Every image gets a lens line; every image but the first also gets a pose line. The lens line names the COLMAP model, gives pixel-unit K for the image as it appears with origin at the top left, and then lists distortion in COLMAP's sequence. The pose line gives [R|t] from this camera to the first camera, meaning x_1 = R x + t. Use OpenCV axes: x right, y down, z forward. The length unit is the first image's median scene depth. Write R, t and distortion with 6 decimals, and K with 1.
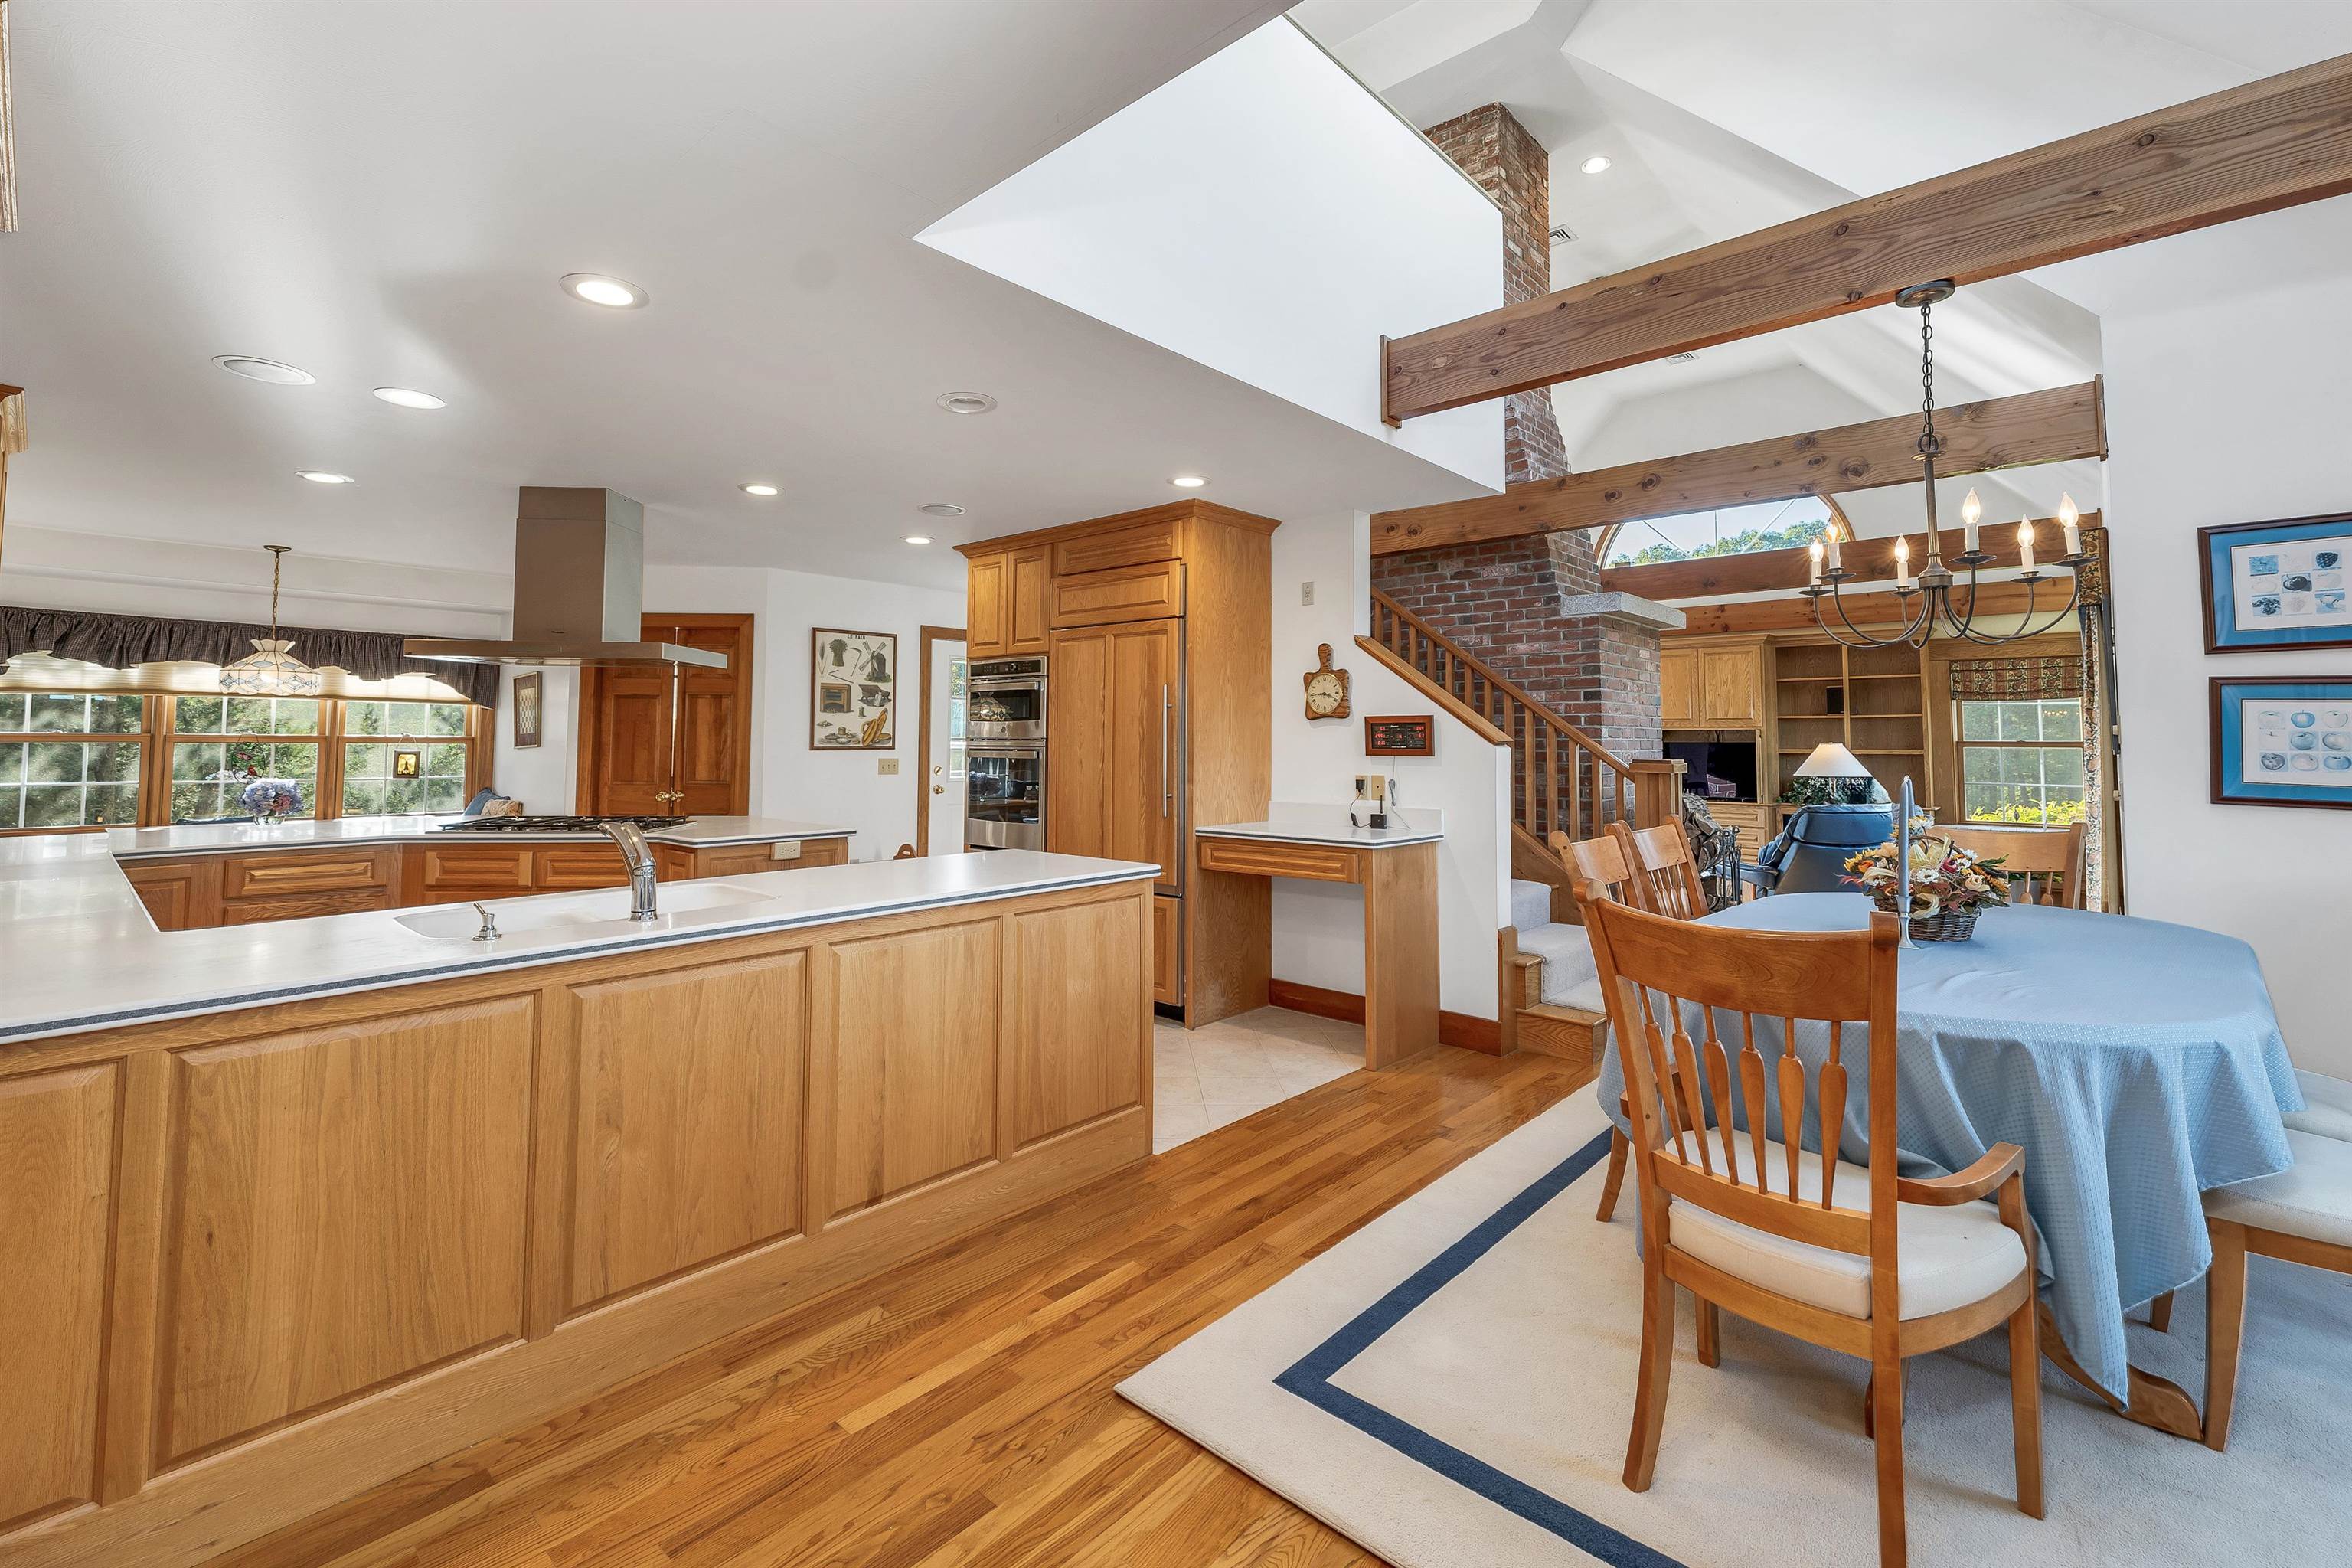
lens RADIAL K [[1008.7, 0, 1164.6], [0, 1008.7, 688.7], [0, 0, 1]] dist [-0.000712, 0.000007]
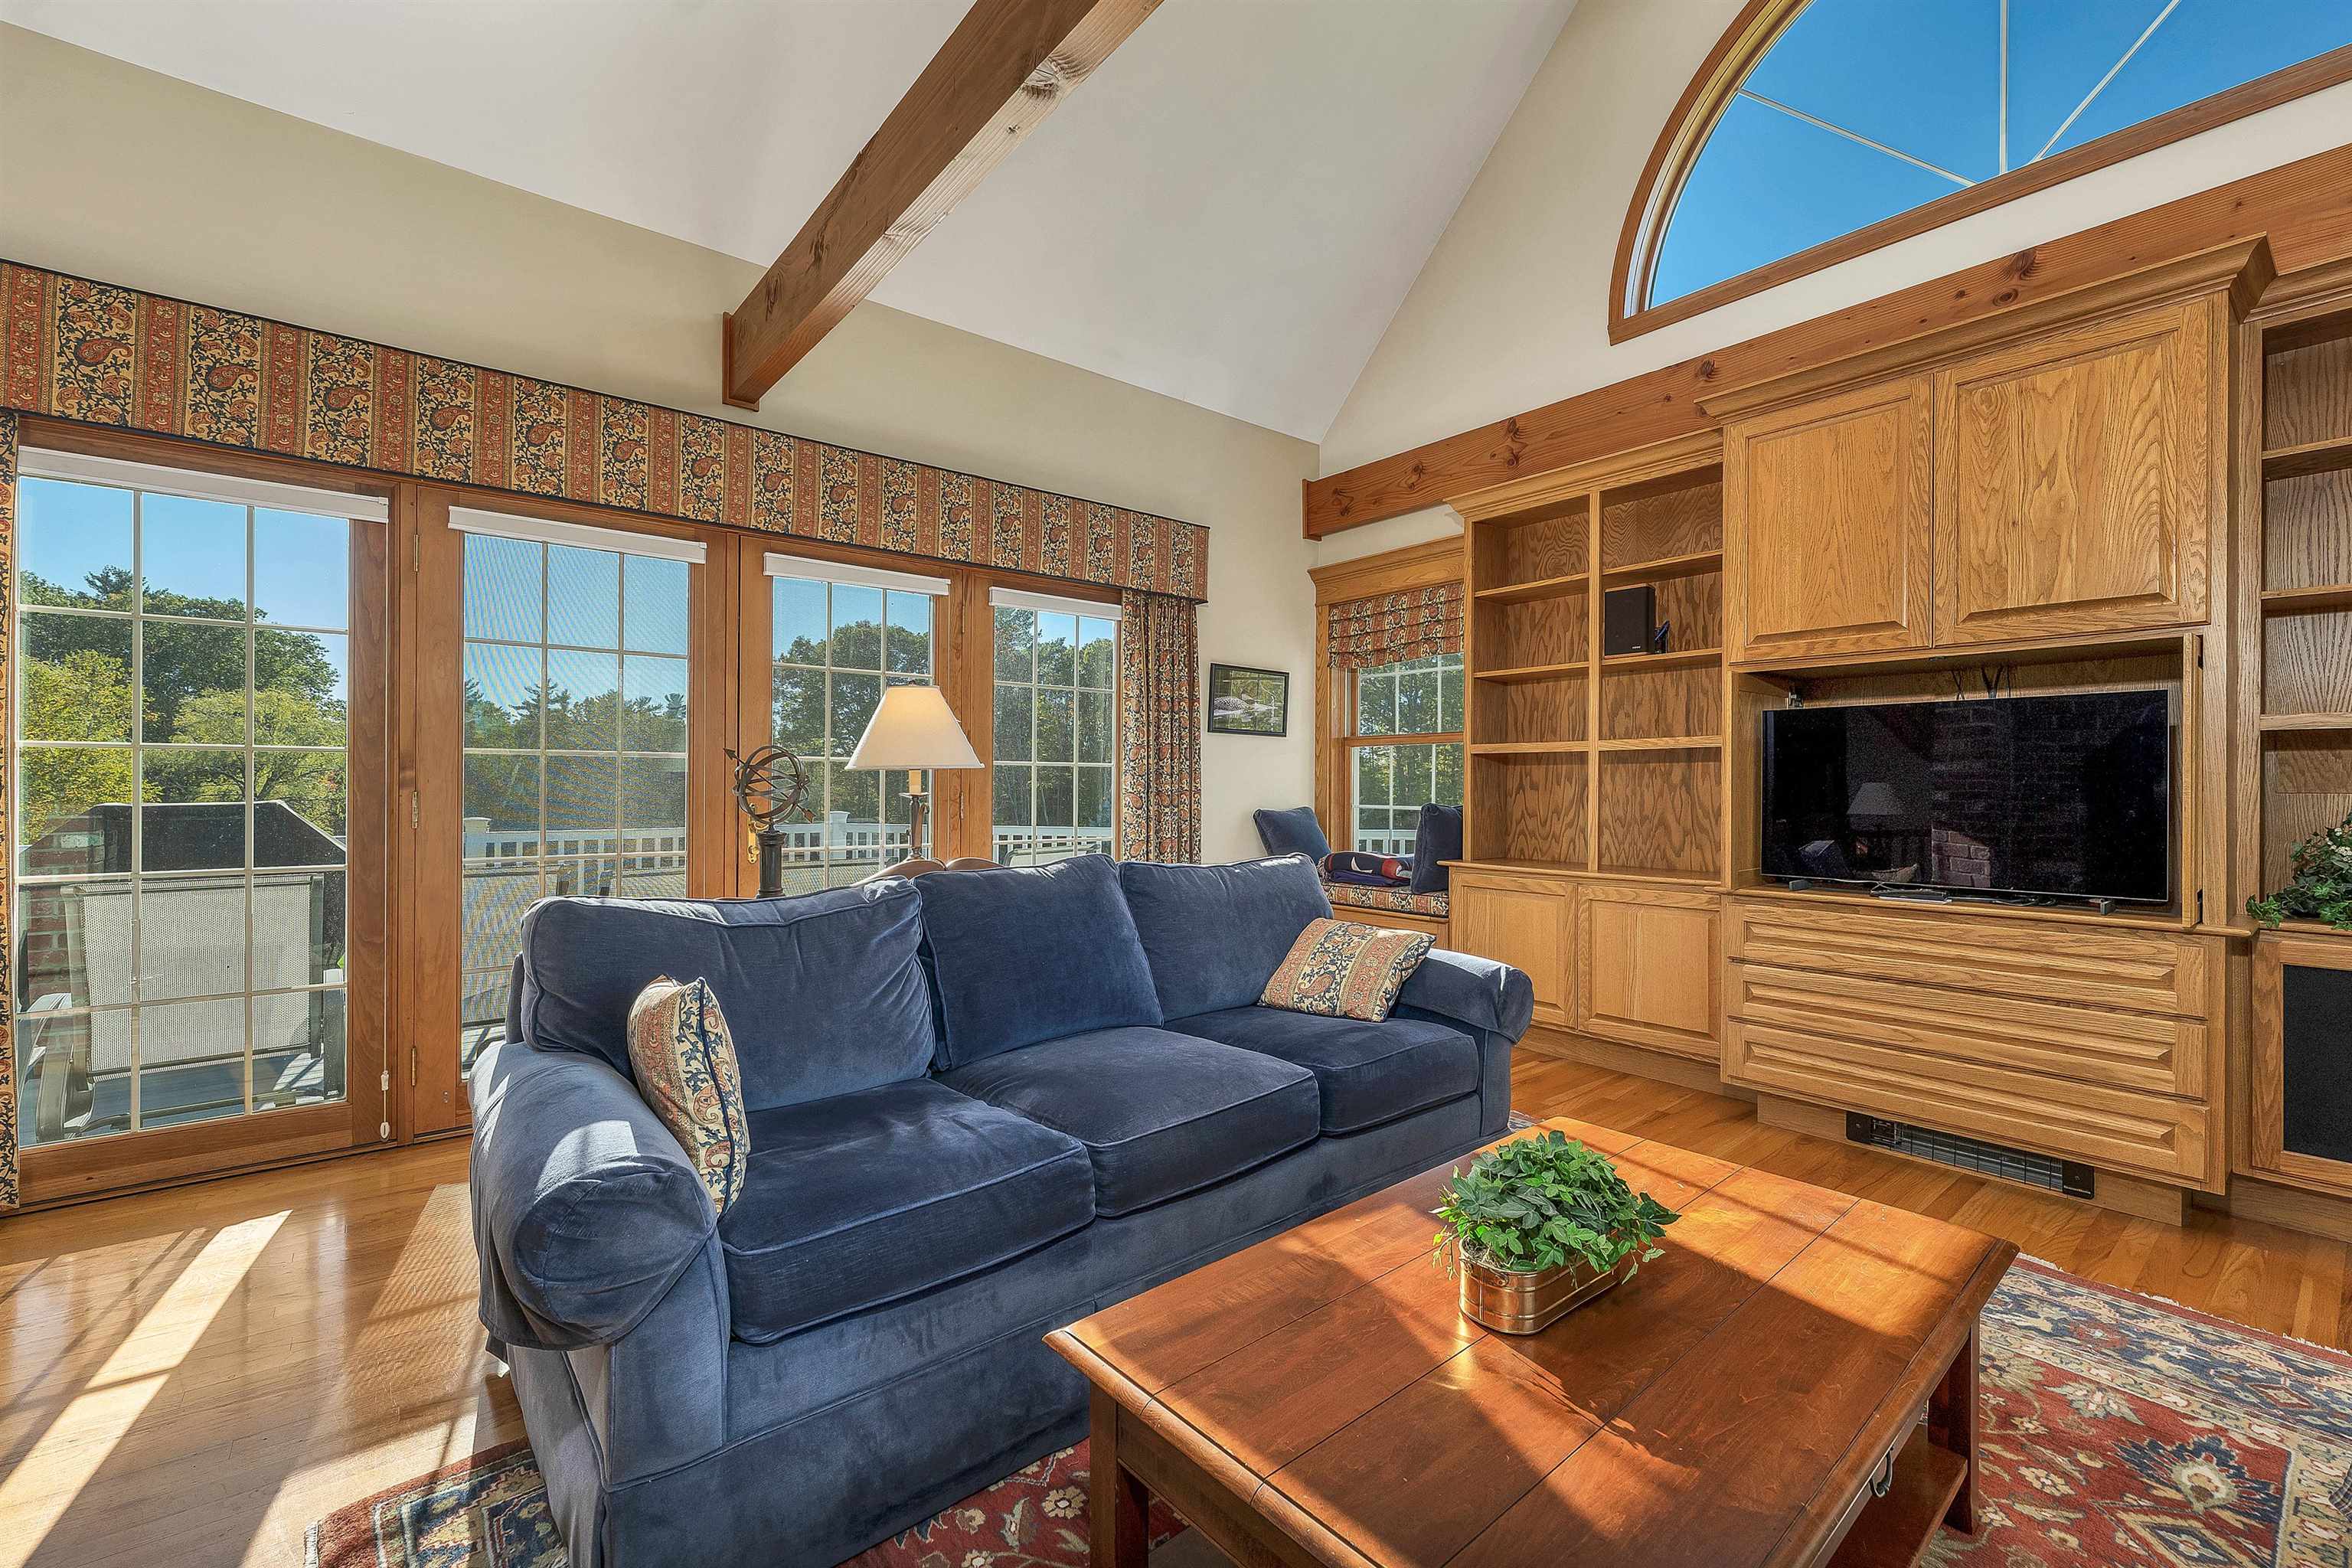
lens RADIAL K [[975.7, 0, 1169.2], [0, 975.7, 789.6], [0, 0, 1]] dist [0.000240, 0.000294]
pose [[0.988629, -0.001403, -0.150366, 0.648250], [0.010200, 0.998279, 0.057748, 0.109769], [0.150026, -0.058625, 0.986942, 1.252080]]
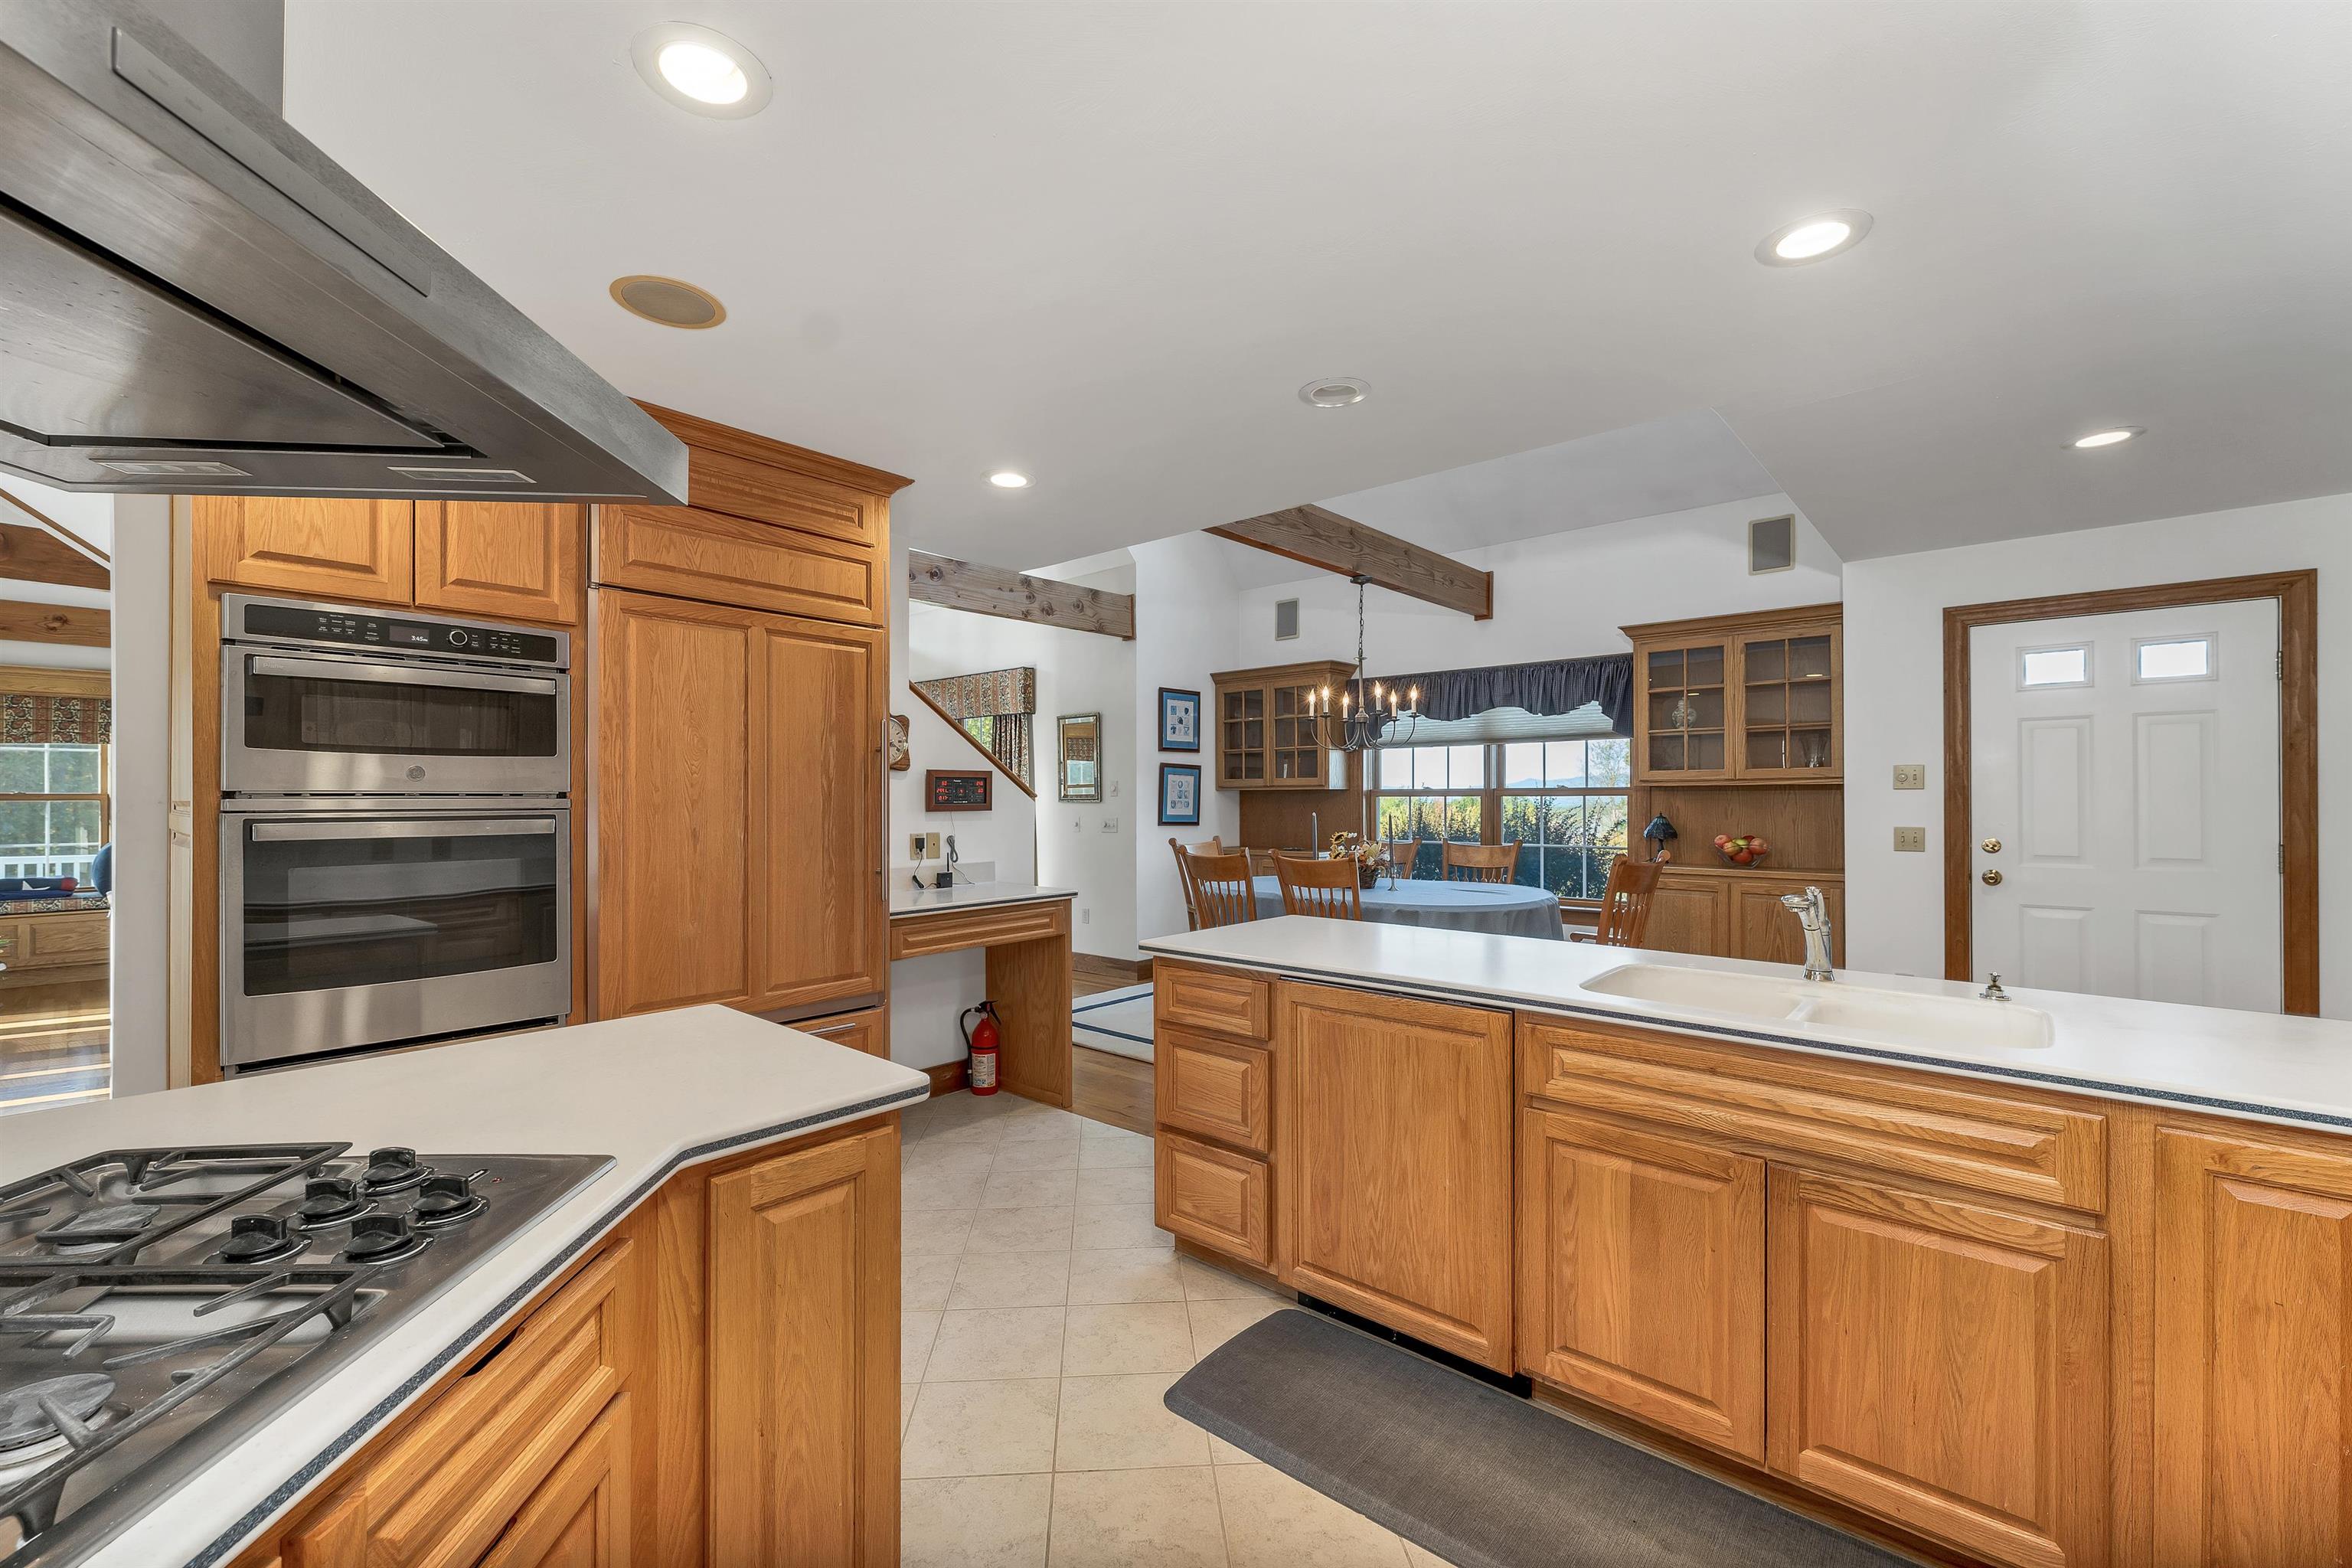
lens RADIAL K [[966.0, 0, 1166.7], [0, 966.0, 798.5], [0, 0, 1]] dist [0.002032, 0.000313]
pose [[-0.019104, -0.006538, 0.999796, -0.599050], [-0.051252, 0.998670, 0.005551, 0.033028], [-0.998503, -0.051136, -0.019414, 0.690967]]
